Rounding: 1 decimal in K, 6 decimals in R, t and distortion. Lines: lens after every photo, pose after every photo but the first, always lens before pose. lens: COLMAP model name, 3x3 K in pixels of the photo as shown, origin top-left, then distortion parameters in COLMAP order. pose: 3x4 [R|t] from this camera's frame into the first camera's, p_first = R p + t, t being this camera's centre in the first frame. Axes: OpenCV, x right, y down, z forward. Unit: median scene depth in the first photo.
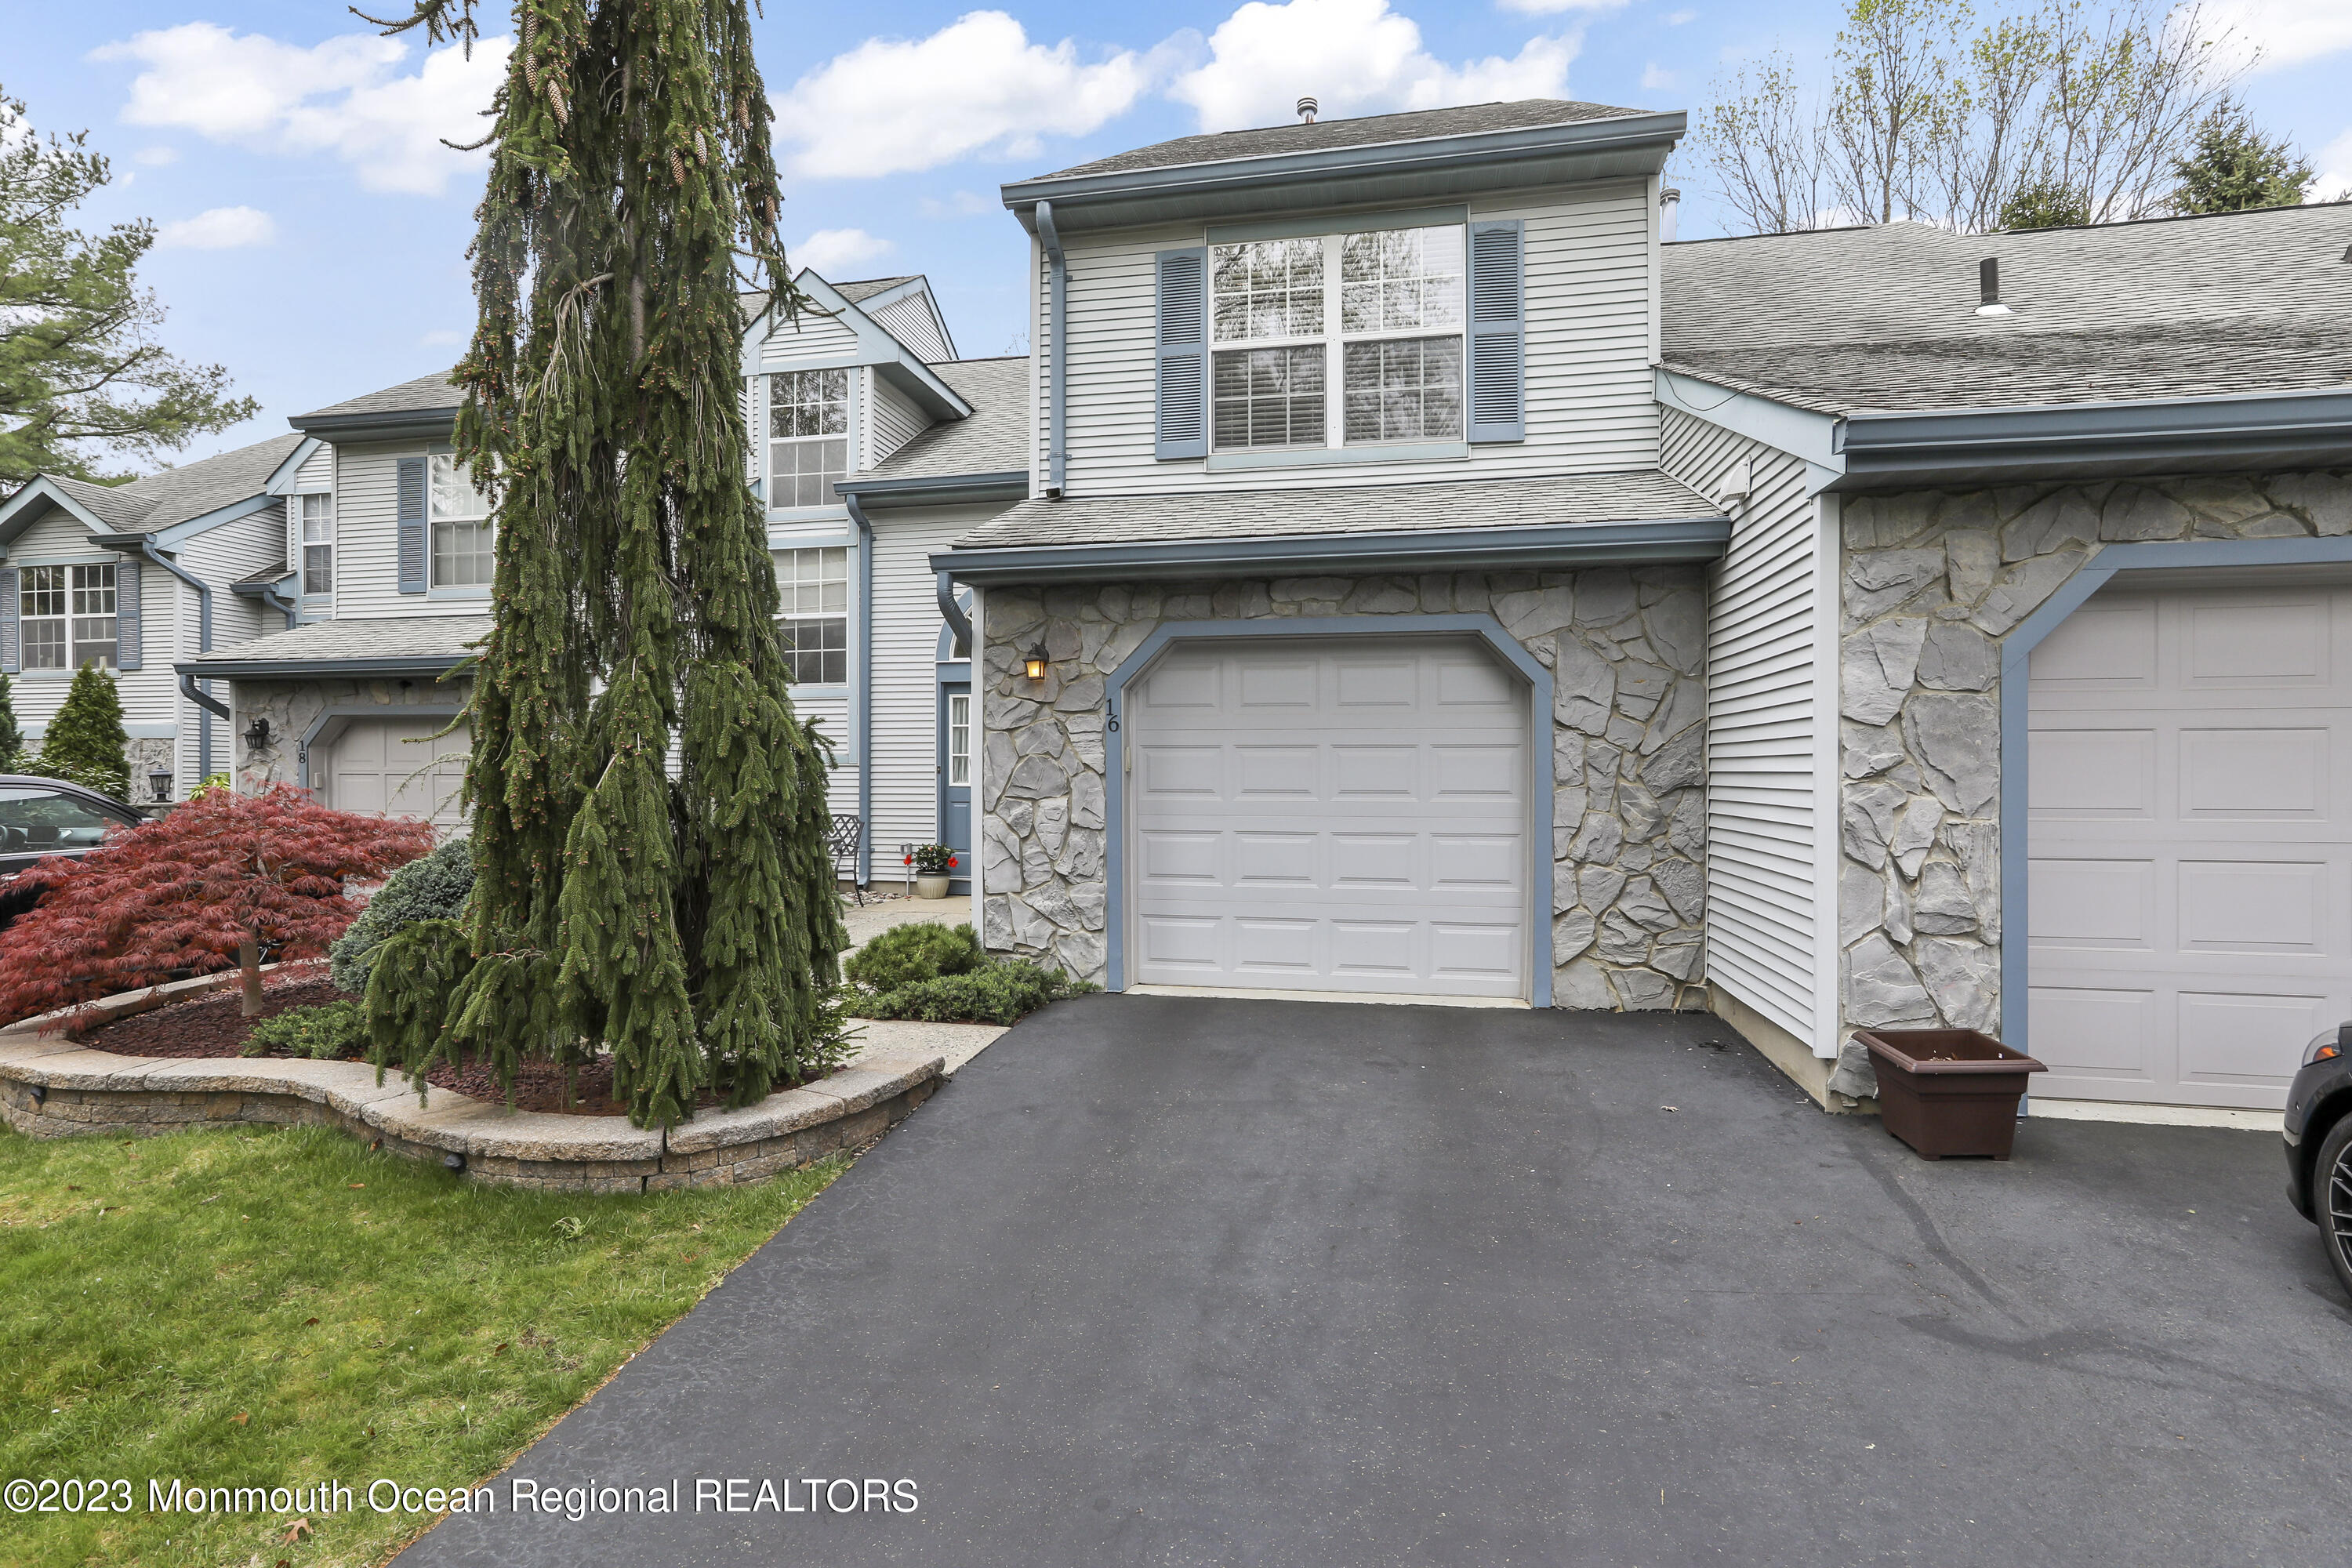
lens RADIAL K [[1158.0, 0, 1151.6], [0, 1158.0, 779.1], [0, 0, 1]] dist [-0.021394, 0.013631]
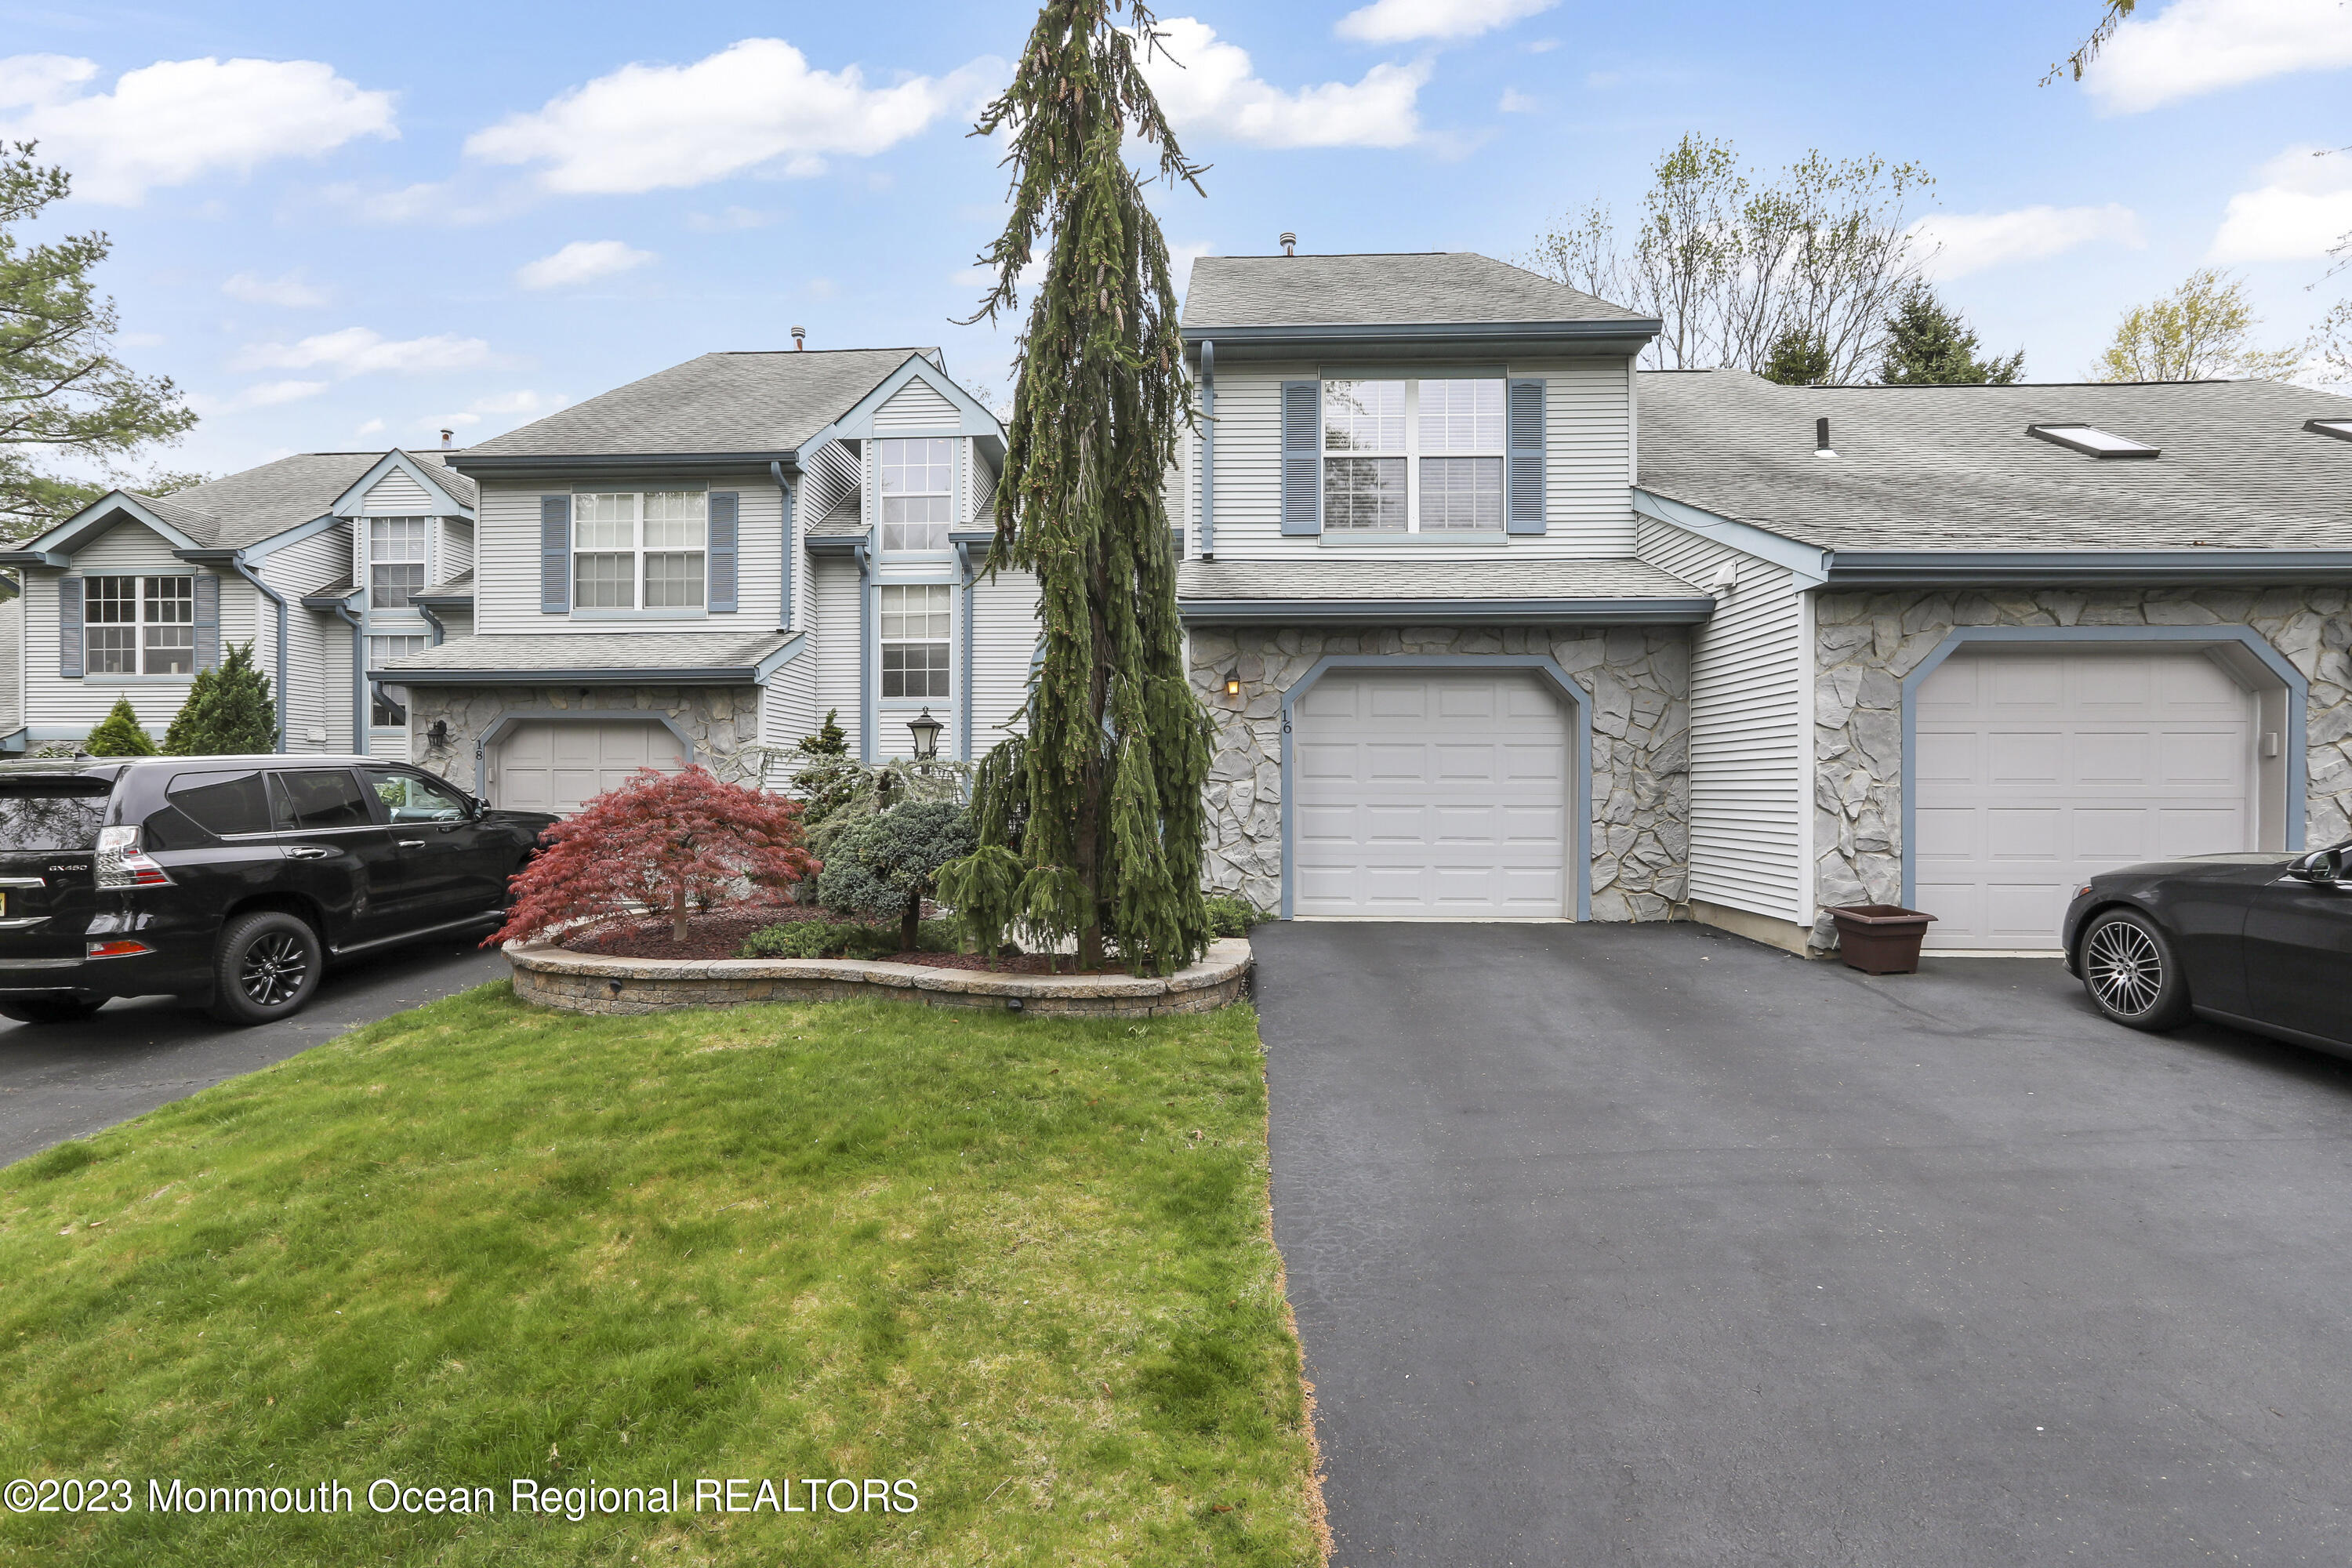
lens RADIAL K [[1087.2, 0, 1147.3], [0, 1087.2, 792.2], [0, 0, 1]] dist [-0.033421, 0.016267]
pose [[0.988902, 0.002337, 0.148552, -0.371817], [-0.001912, 0.999994, -0.003000, 0.032655], [-0.148558, 0.002683, 0.988900, -0.255223]]
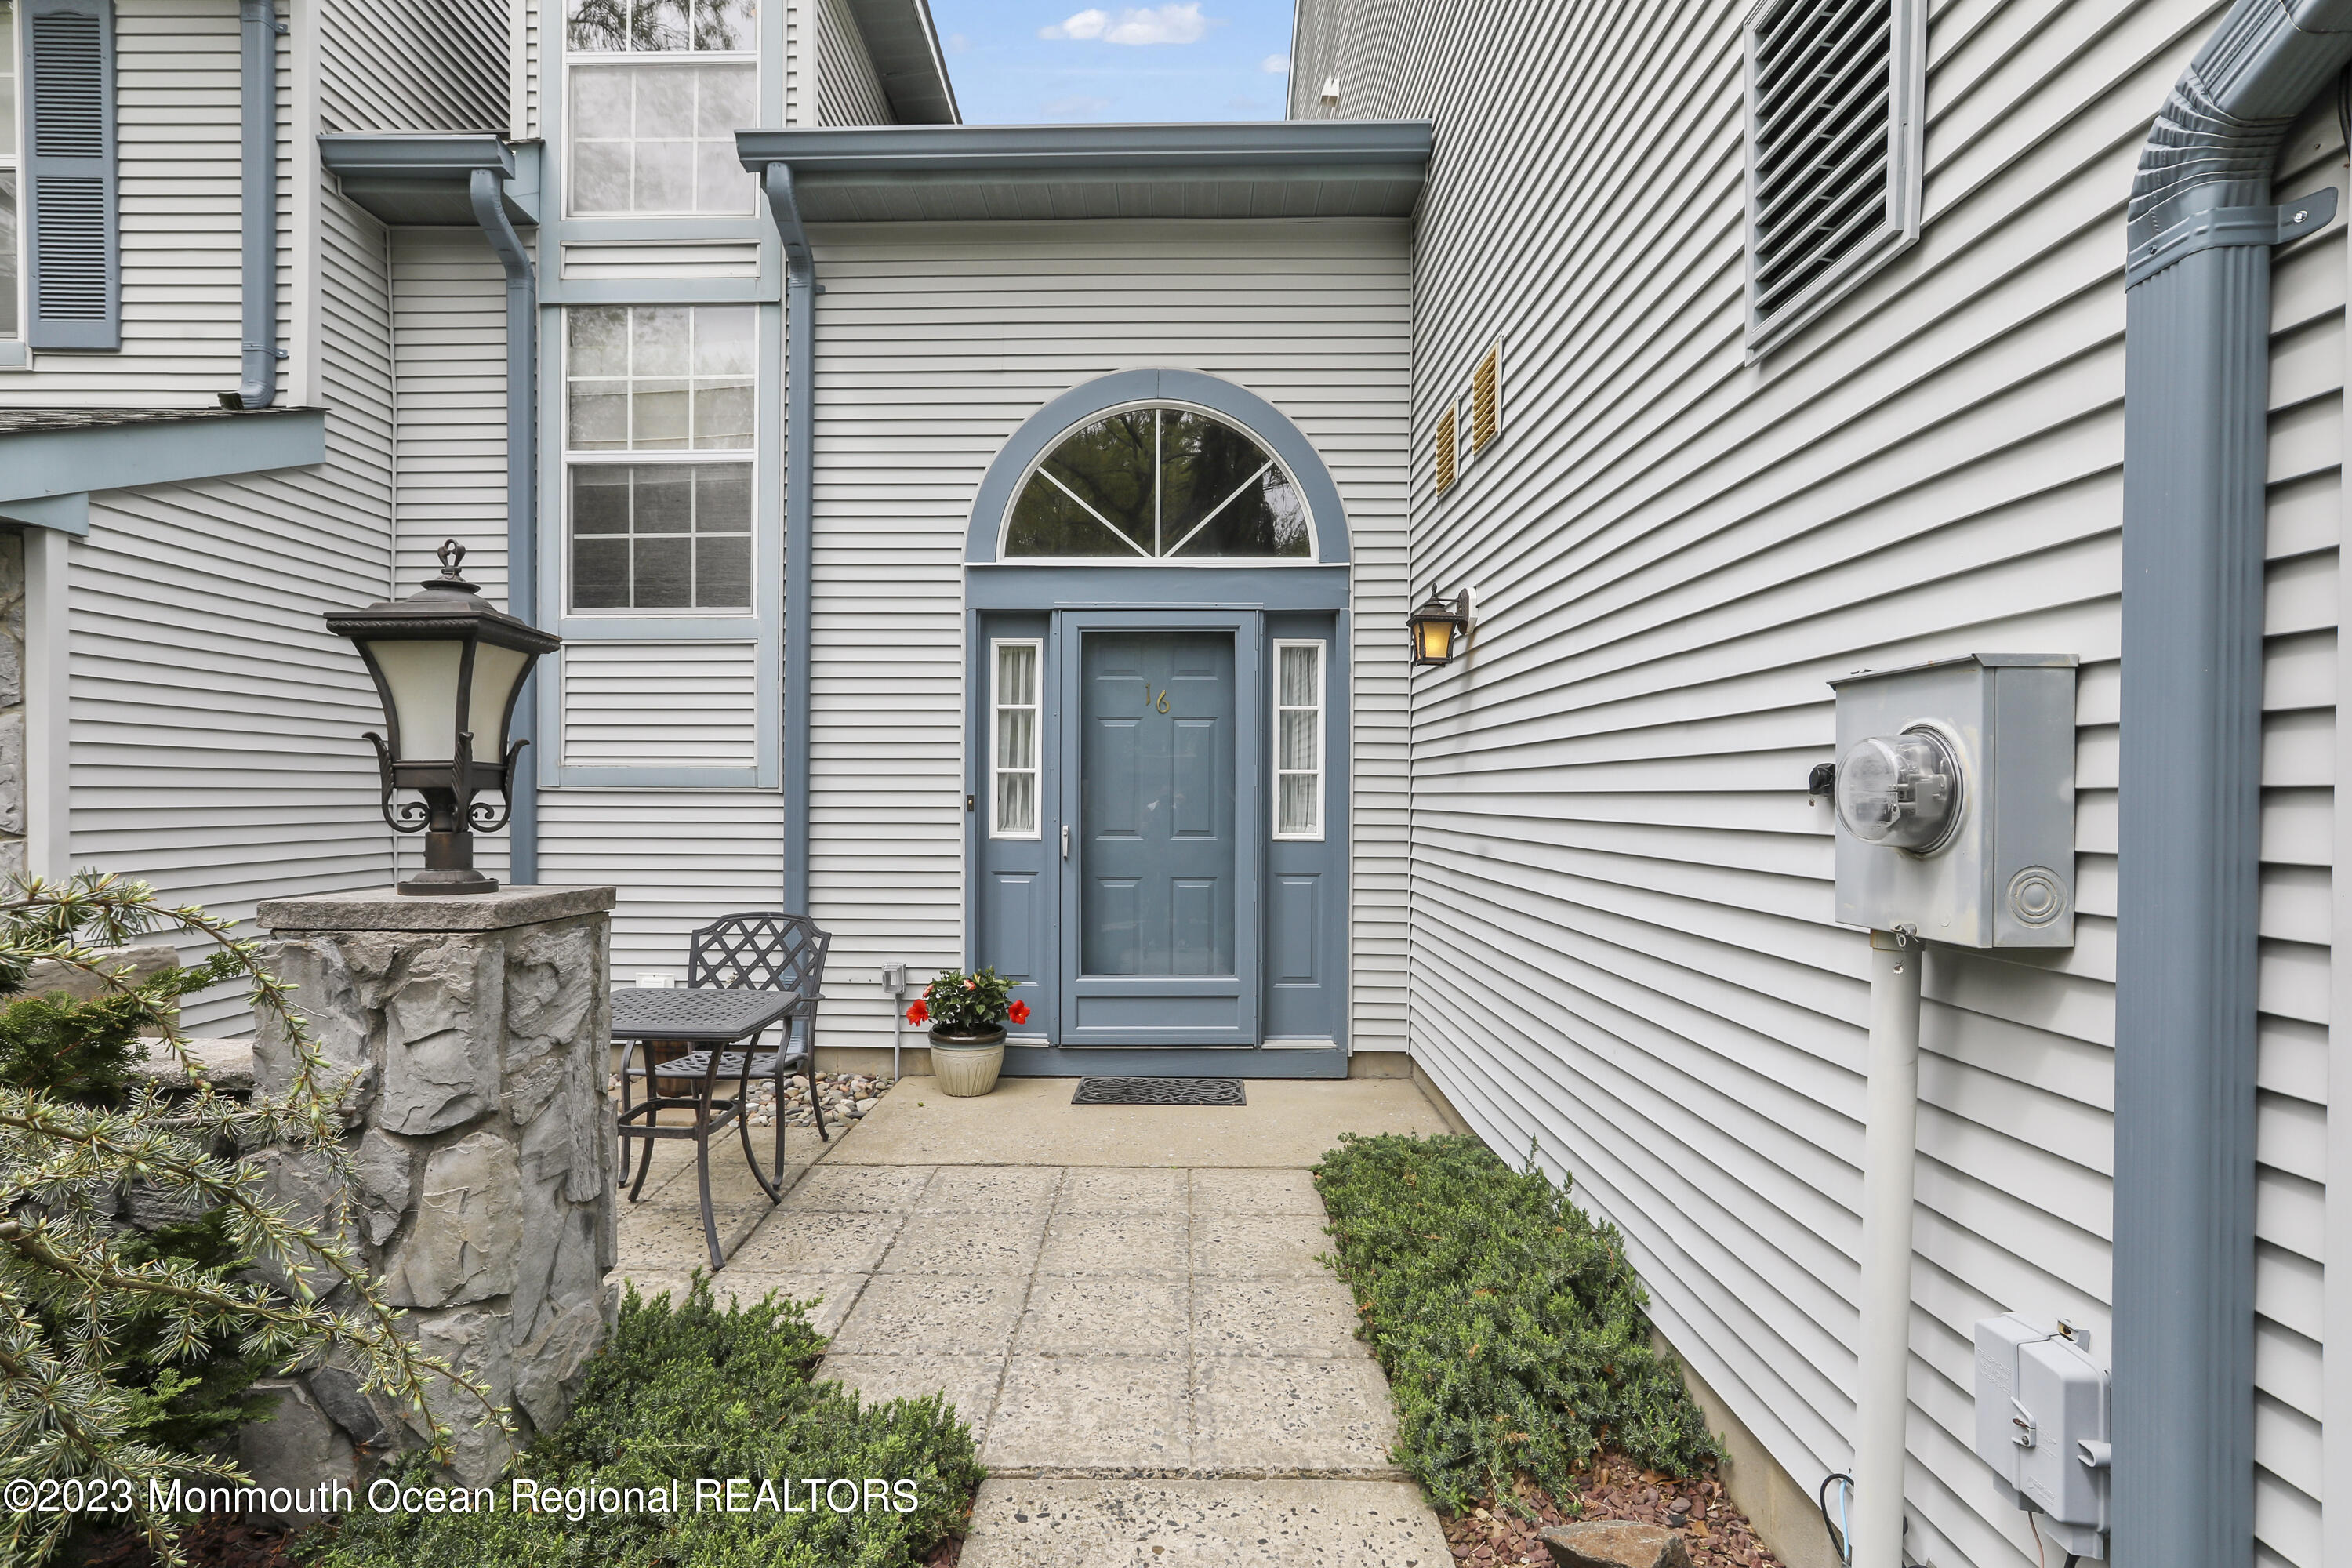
lens RADIAL K [[1158.0, 0, 1152.8], [0, 1158.0, 804.2], [0, 0, 1]] dist [-0.021394, 0.013631]
pose [[0.981918, 0.003994, 0.189263, -0.319448], [-0.004532, 0.999987, 0.002410, -0.014363], [-0.189251, -0.003224, 0.981923, 0.865279]]
